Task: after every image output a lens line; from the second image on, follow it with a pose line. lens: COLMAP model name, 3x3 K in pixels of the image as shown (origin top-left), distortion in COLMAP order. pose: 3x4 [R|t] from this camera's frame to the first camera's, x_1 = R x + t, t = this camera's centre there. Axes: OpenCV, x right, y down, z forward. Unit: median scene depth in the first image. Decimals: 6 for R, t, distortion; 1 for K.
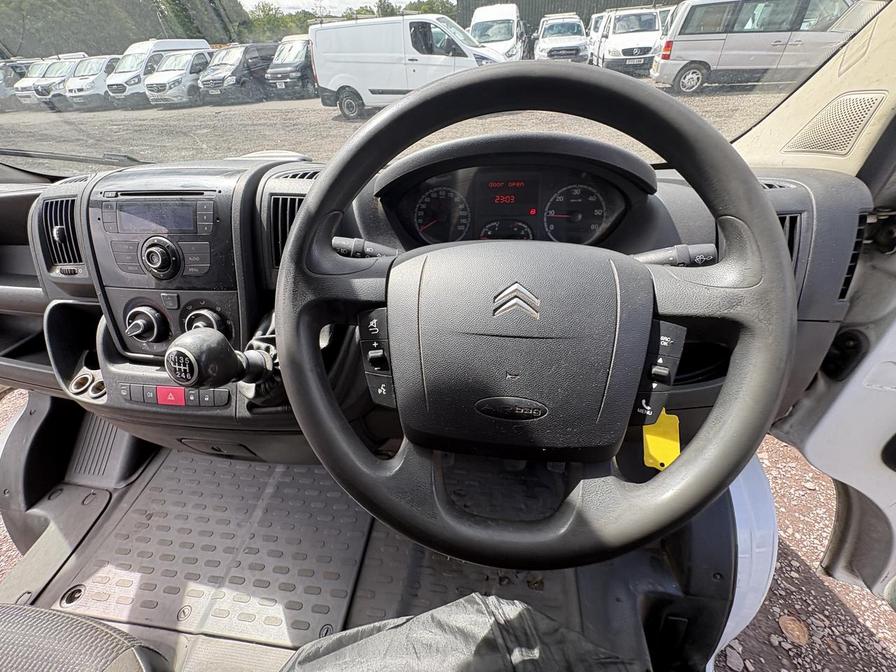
lens RADIAL K [[363.1, 0, 449.7], [0, 363.1, 332.8], [0, 0, 1]] dist [0.001205, 0.000011]
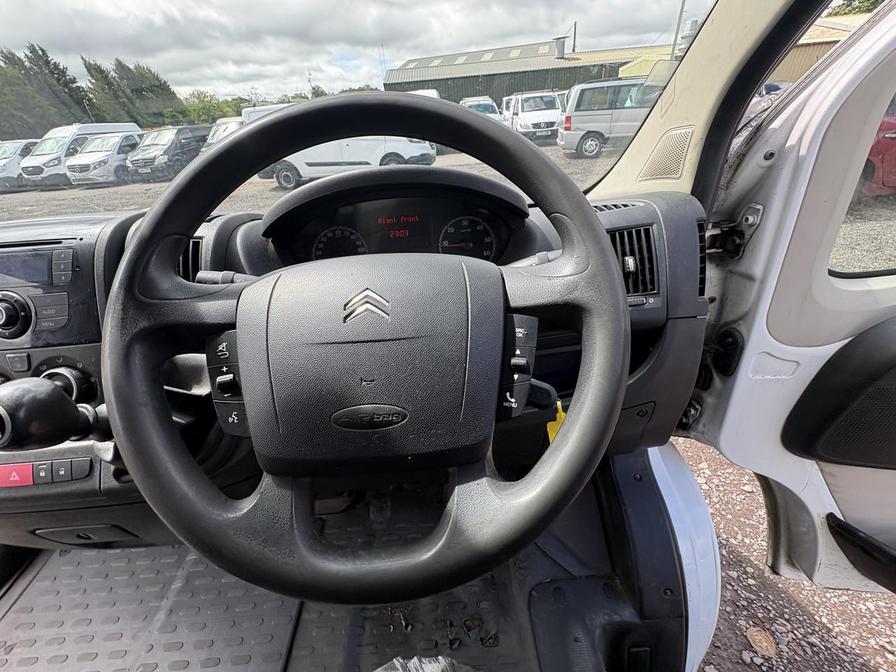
lens RADIAL K [[361.9, 0, 450.1], [0, 361.9, 331.6], [0, 0, 1]] dist [0.001364, 0.000097]
pose [[0.986937, -0.094142, 0.130742, 0.091947], [0.112433, 0.983687, -0.140420, 0.048886], [-0.115390, 0.153285, 0.981422, 0.006500]]
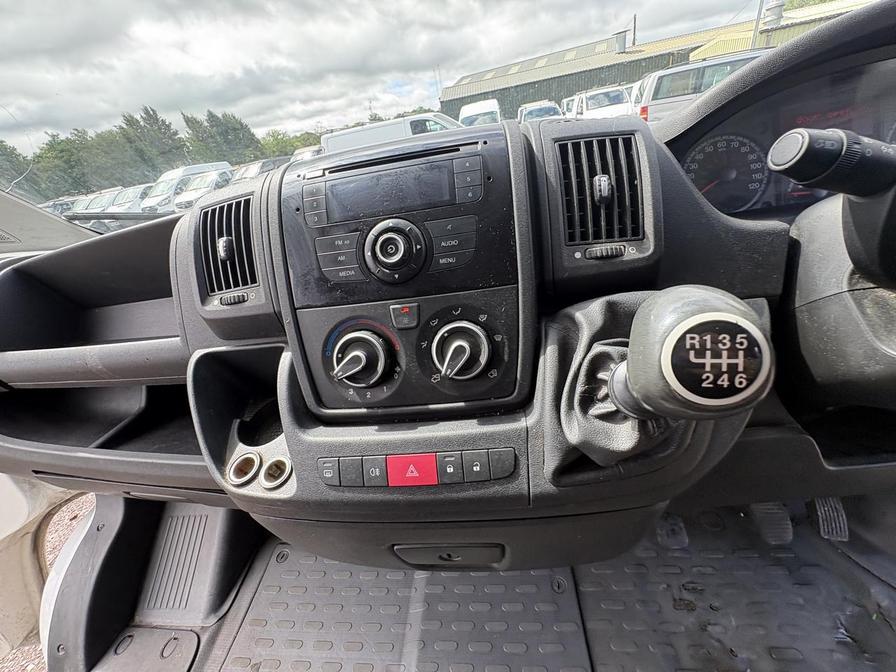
lens RADIAL K [[361.7, 0, 449.5], [0, 361.7, 332.7], [0, 0, 1]] dist [0.001177, 0.000157]
pose [[0.993148, -0.115340, -0.018808, -0.417910], [0.109932, 0.976667, -0.184492, 0.042671], [0.039648, 0.181160, 0.982654, 0.230727]]
